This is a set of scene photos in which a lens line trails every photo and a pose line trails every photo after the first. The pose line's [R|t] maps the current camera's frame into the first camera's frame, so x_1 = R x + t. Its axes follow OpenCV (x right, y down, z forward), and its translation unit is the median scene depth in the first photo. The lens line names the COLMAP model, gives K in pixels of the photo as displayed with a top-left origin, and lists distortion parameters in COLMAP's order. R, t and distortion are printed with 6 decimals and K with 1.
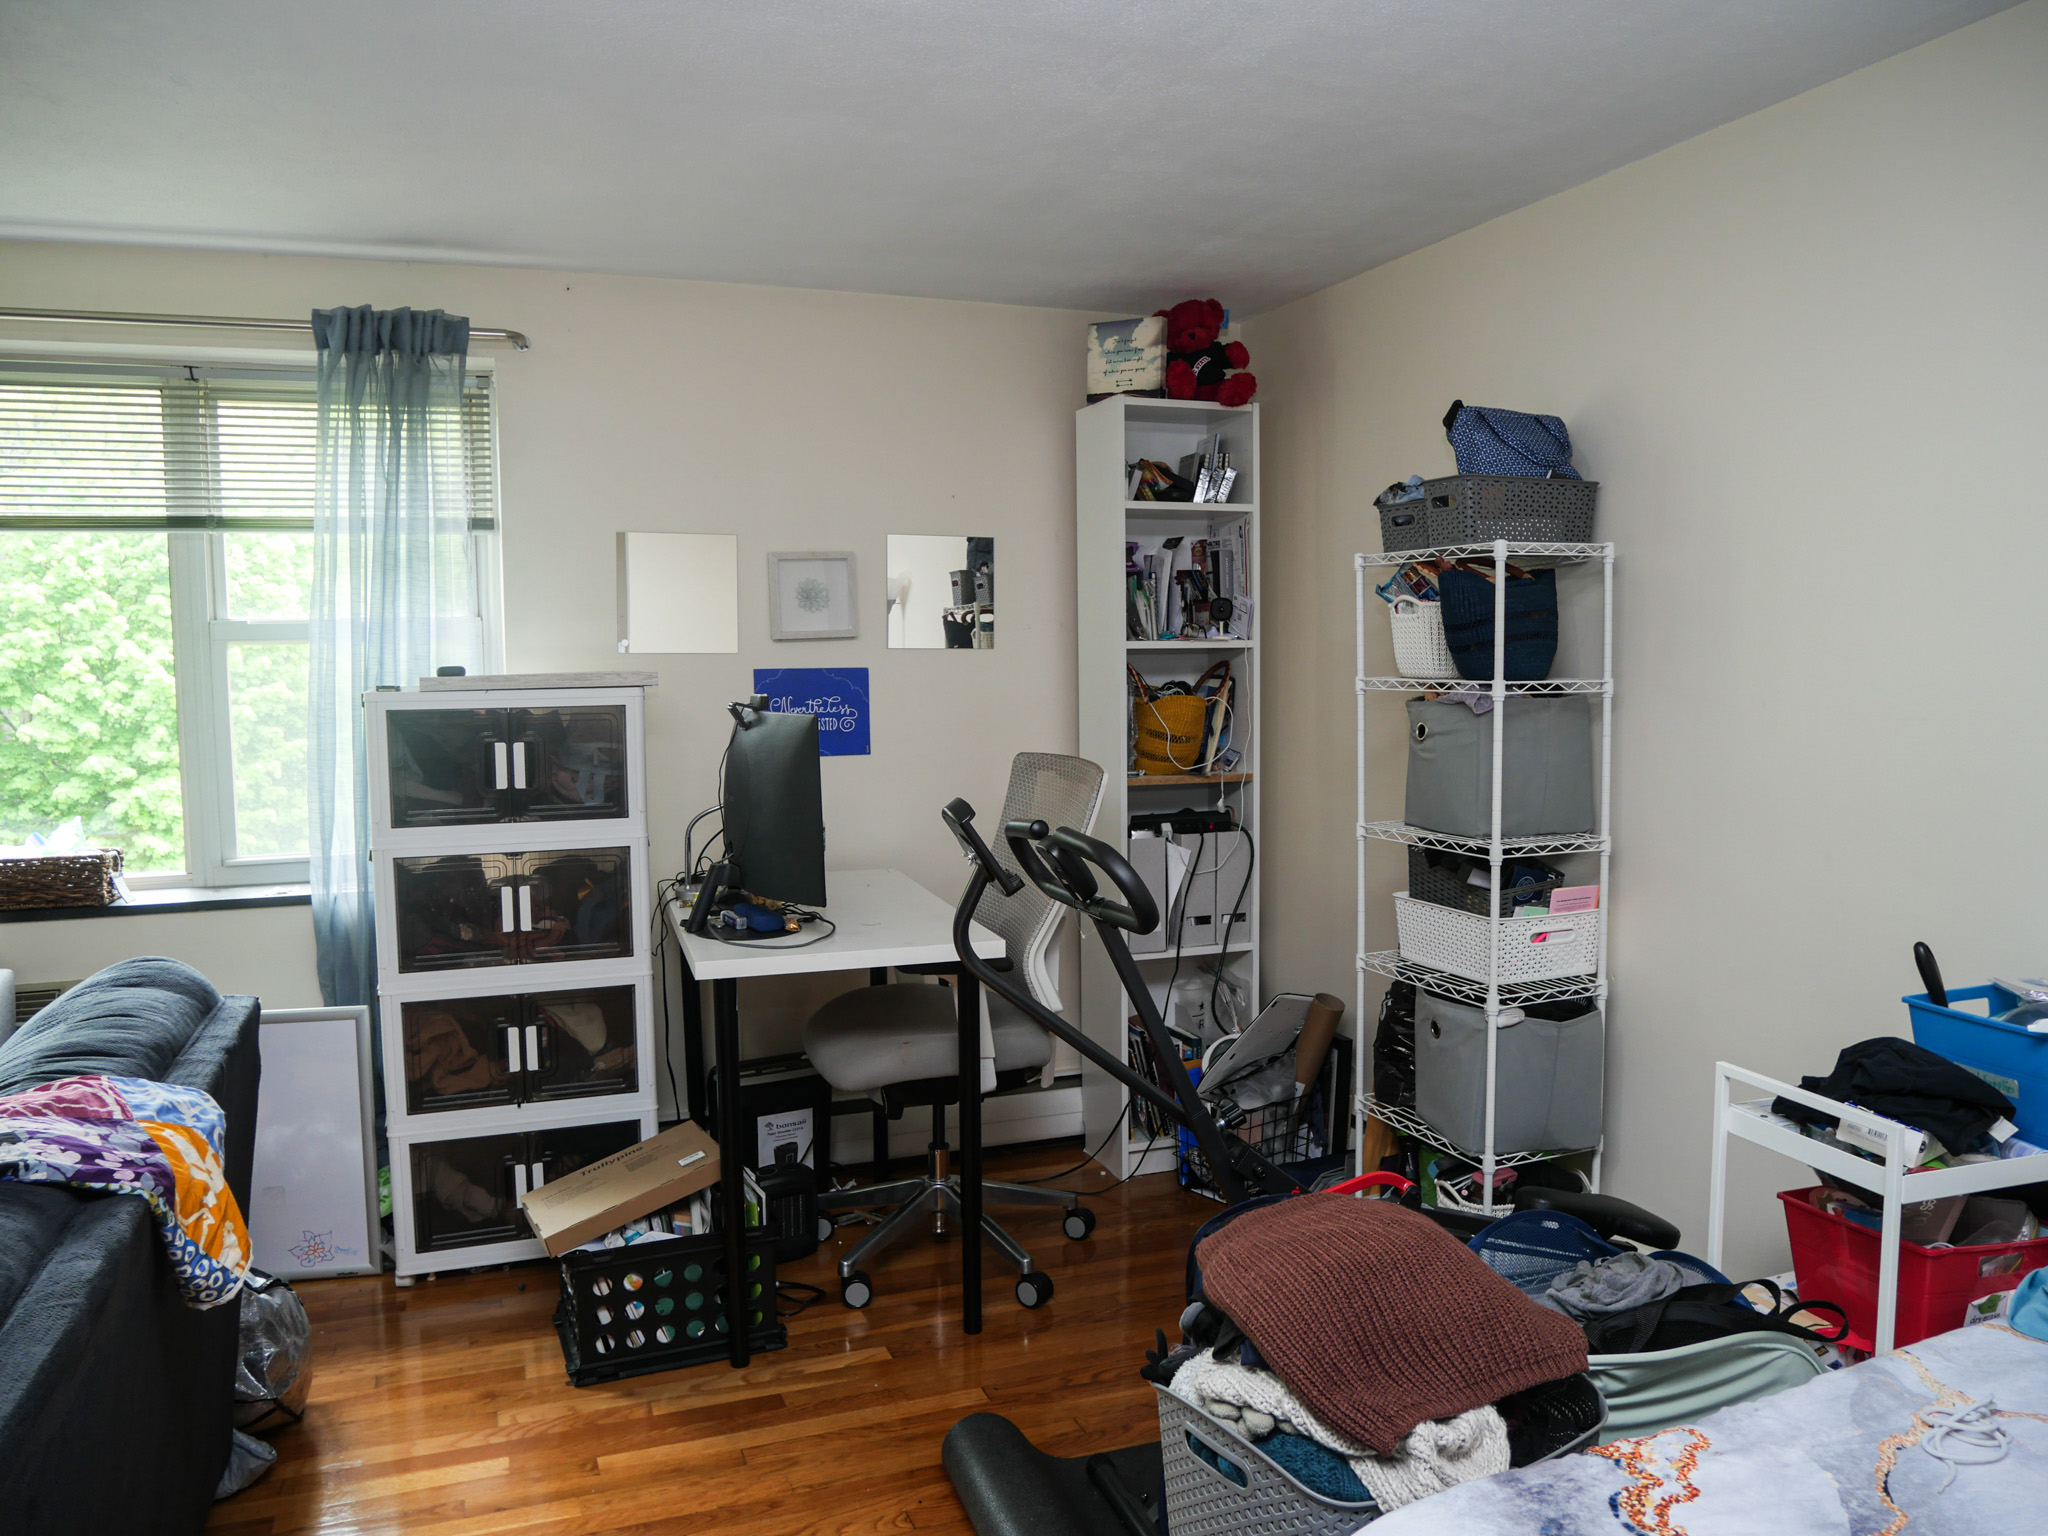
lens RADIAL K [[1507.1, 0, 1030.8], [0, 1507.1, 769.7], [0, 0, 1]] dist [-0.071126, 0.032091]
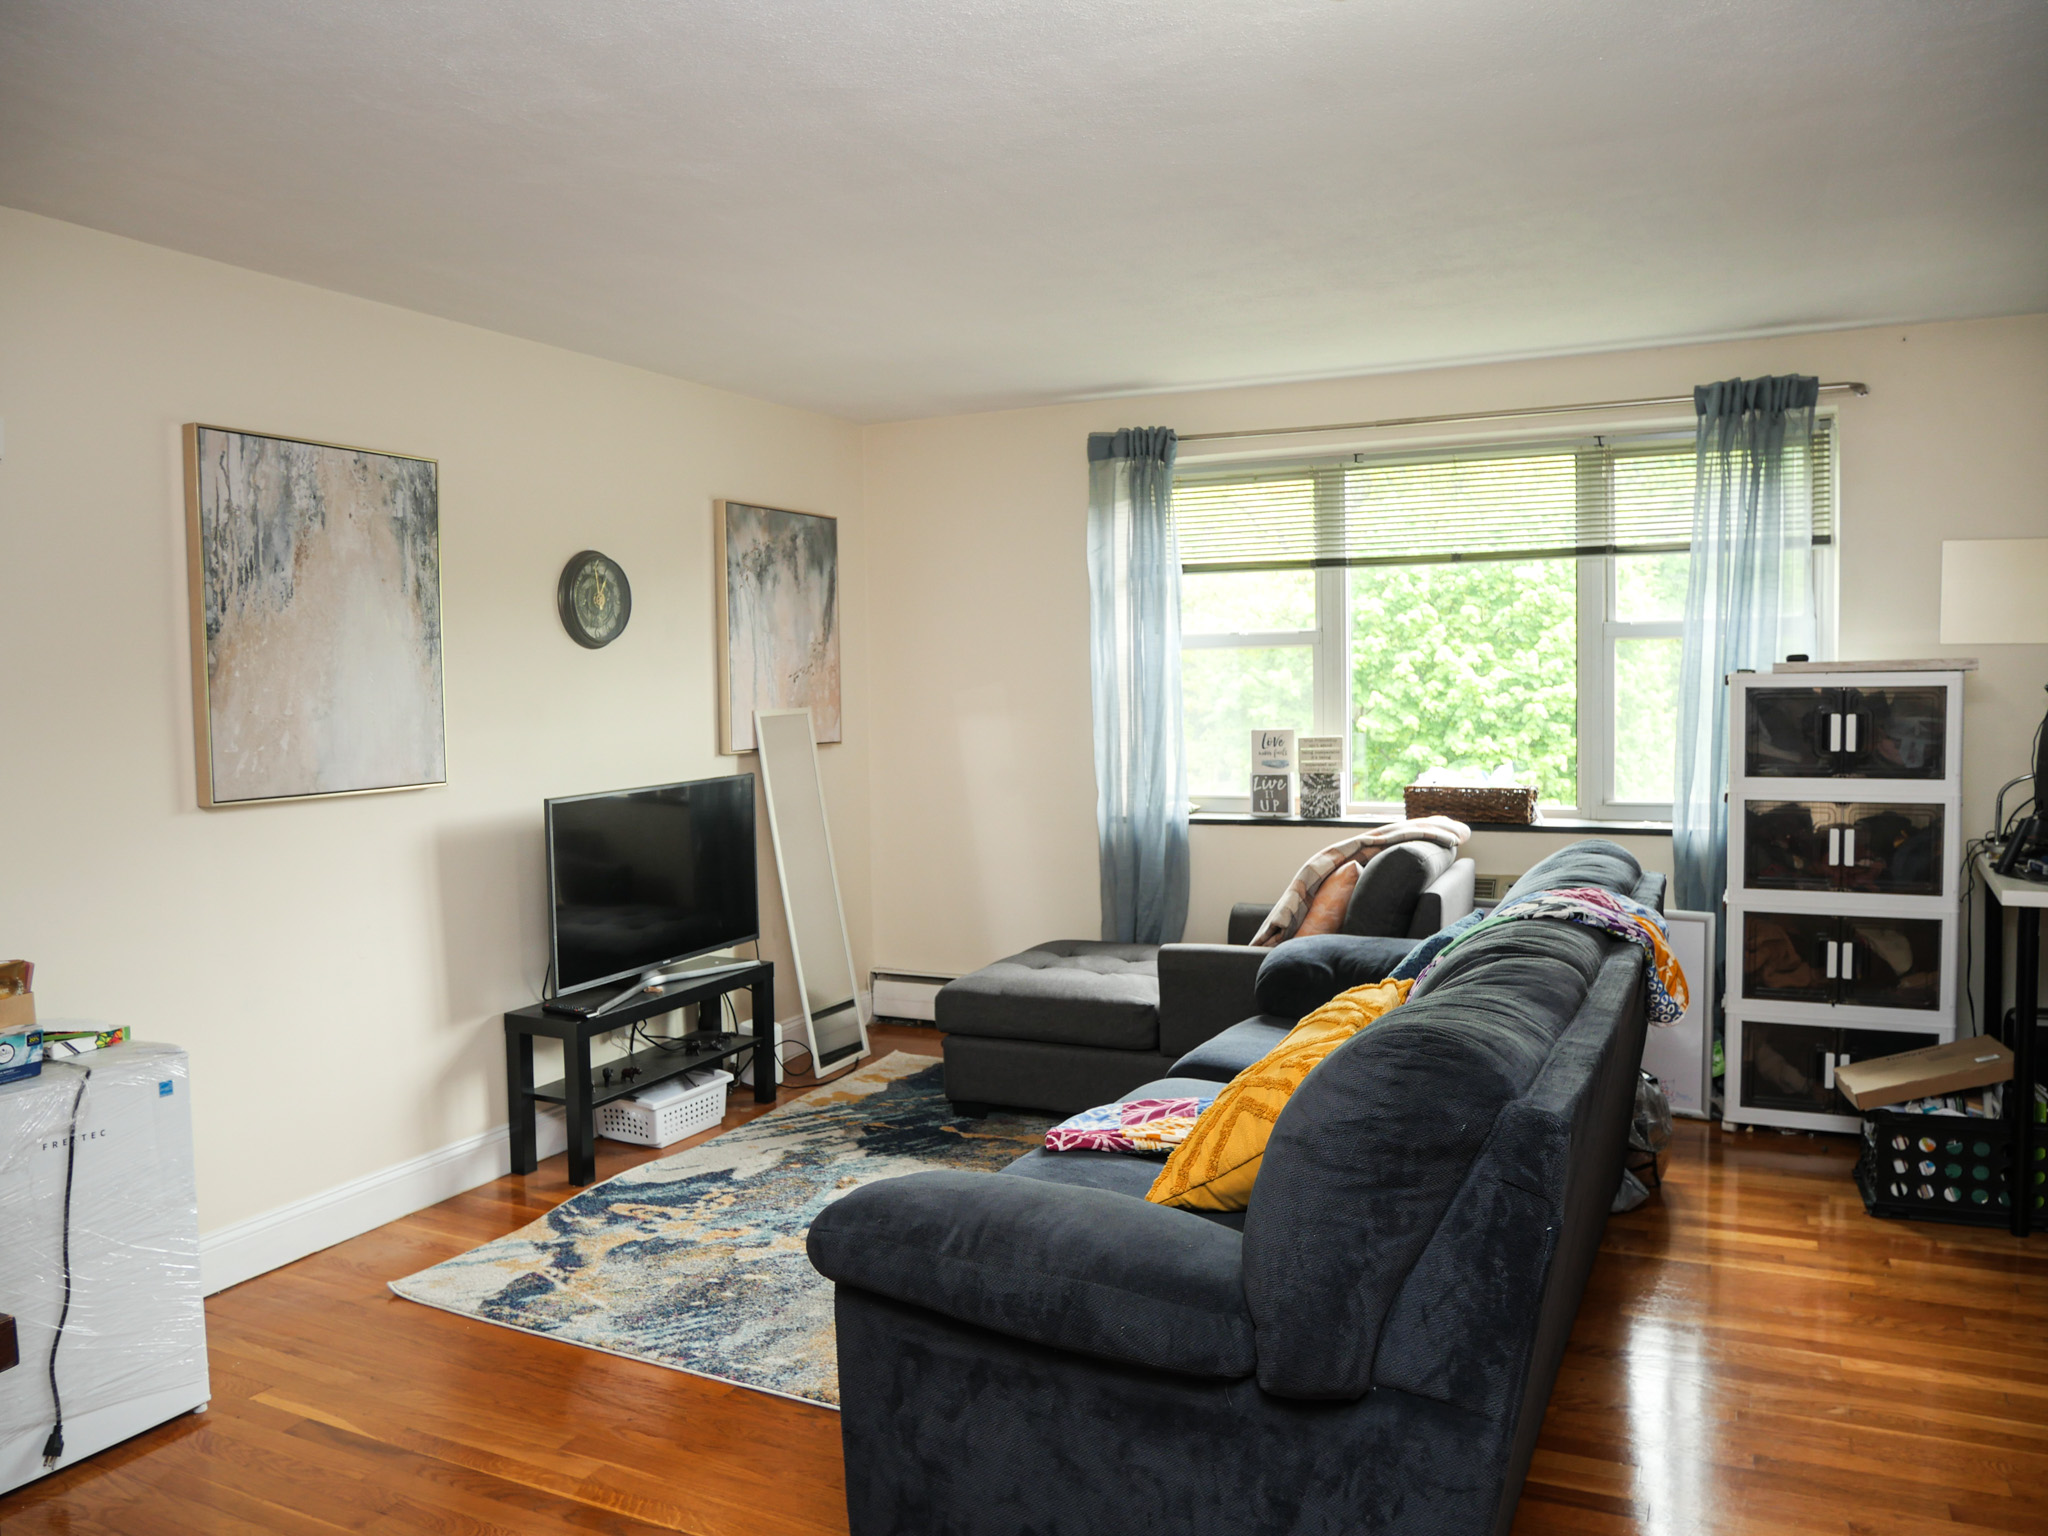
lens RADIAL K [[1507.1, 0, 1030.8], [0, 1507.1, 769.7], [0, 0, 1]] dist [-0.071126, 0.032091]
pose [[0.693349, 0.043374, -0.719295, 0.072306], [-0.045656, 0.998826, 0.016220, 0.038450], [0.719154, 0.021594, 0.694515, -0.345686]]
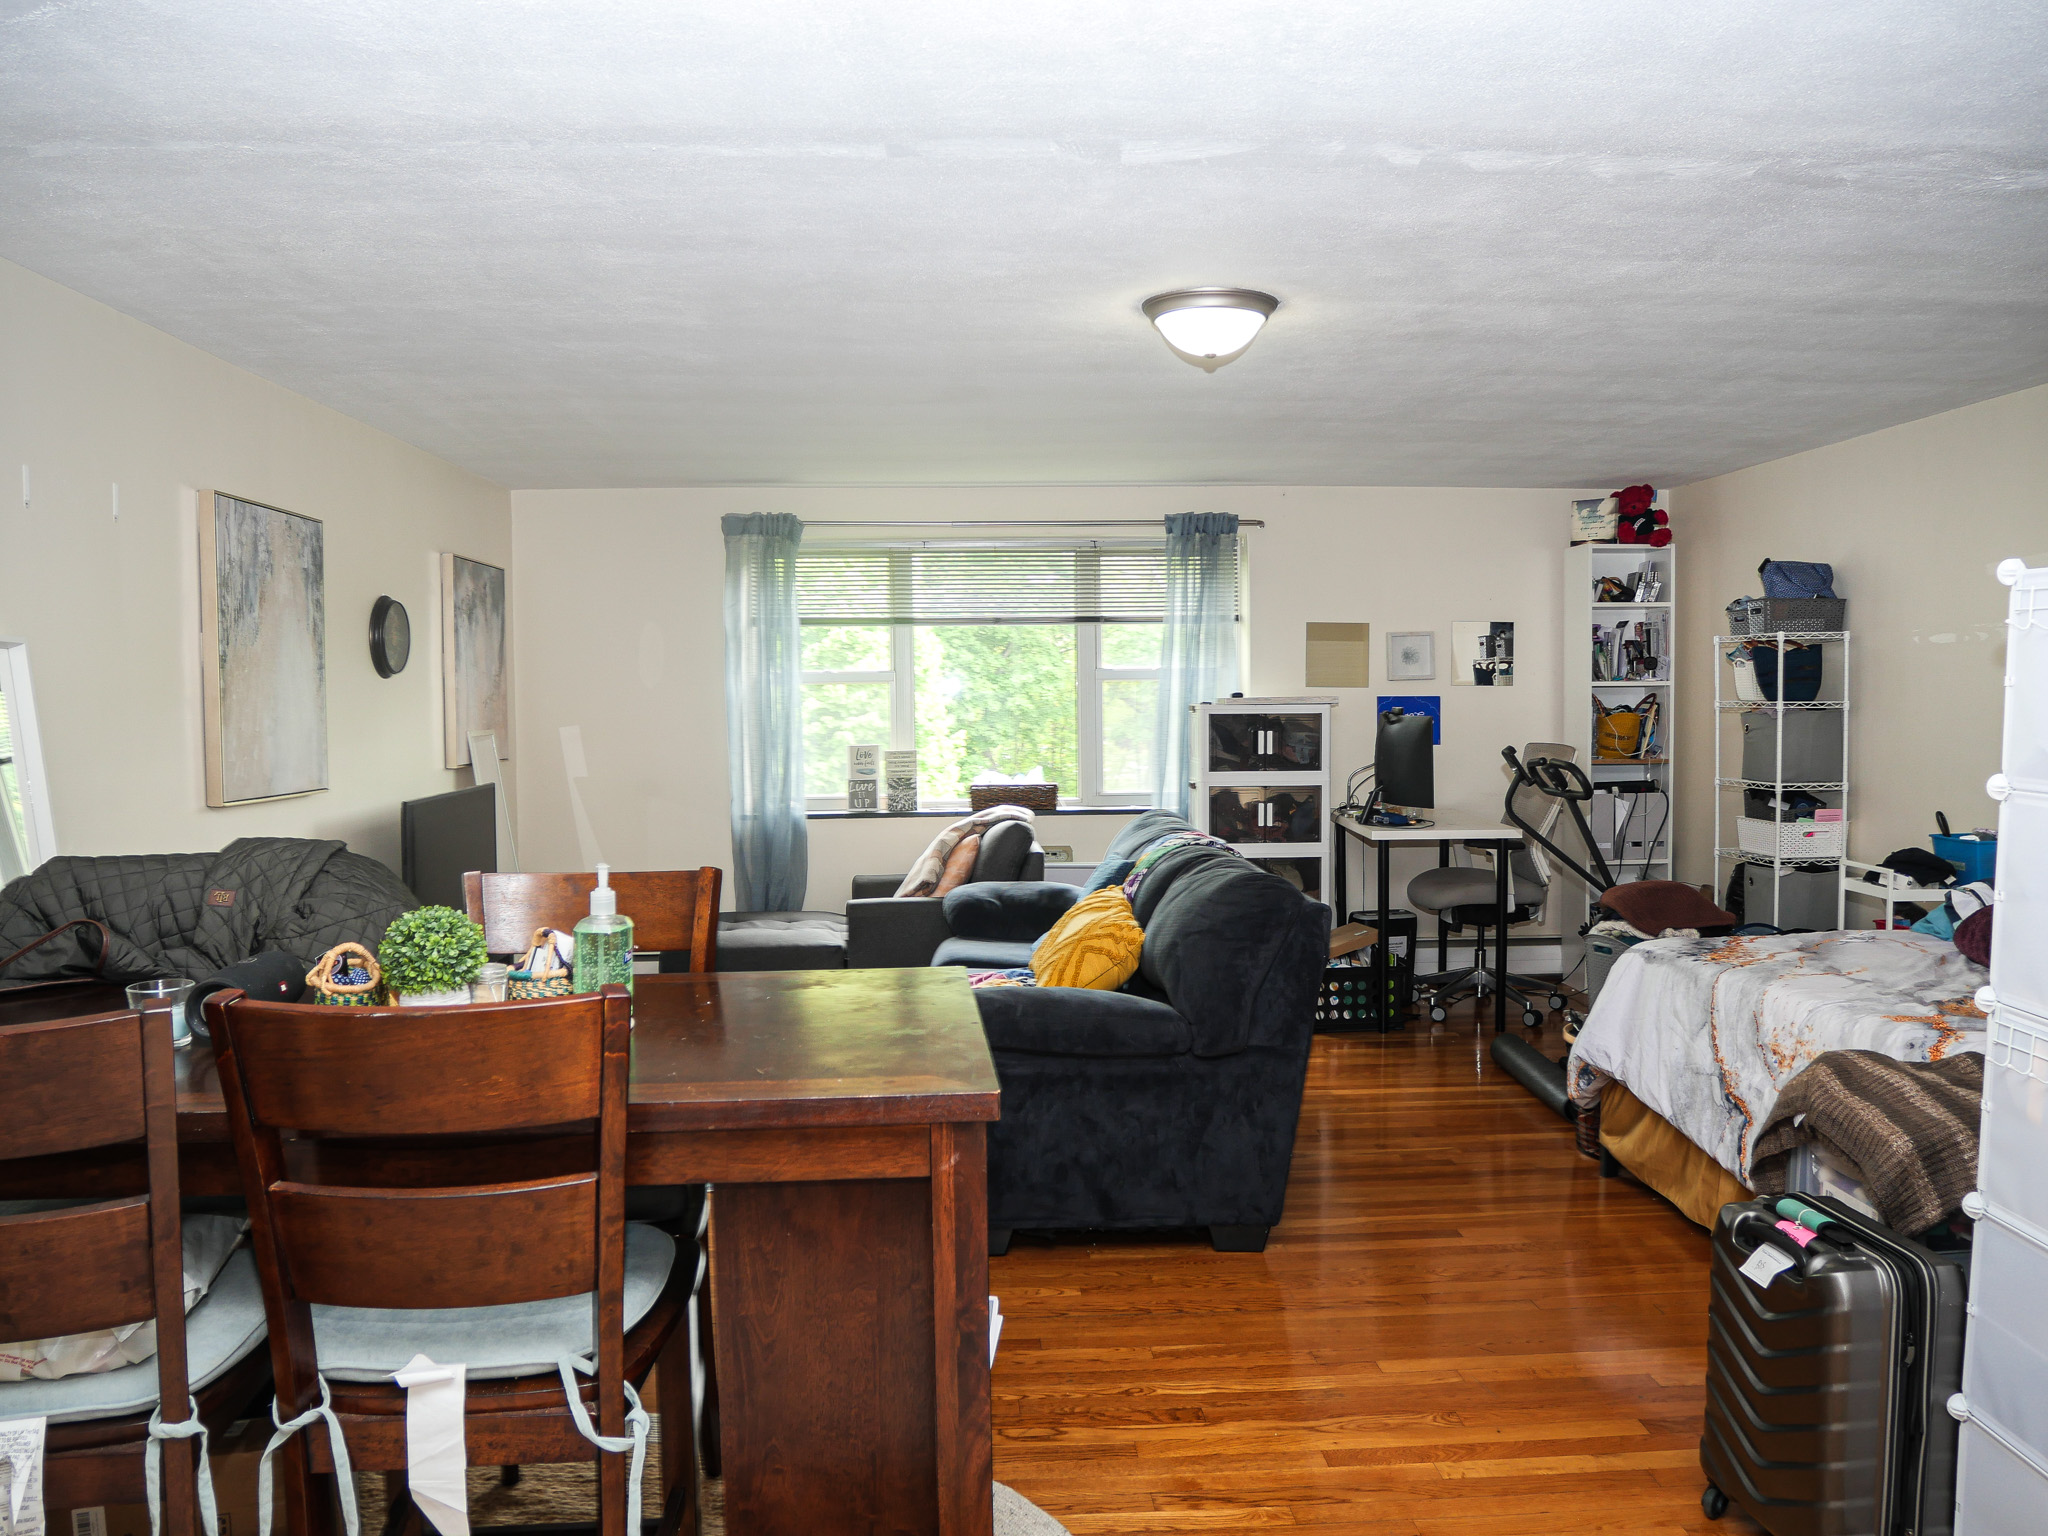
lens RADIAL K [[1507.1, 0, 1030.8], [0, 1507.1, 769.7], [0, 0, 1]] dist [-0.071126, 0.032091]
pose [[0.951181, 0.018169, -0.308097, -0.024456], [-0.026127, 0.999423, -0.021723, 0.083396], [0.307524, 0.028713, 0.951107, -0.985147]]
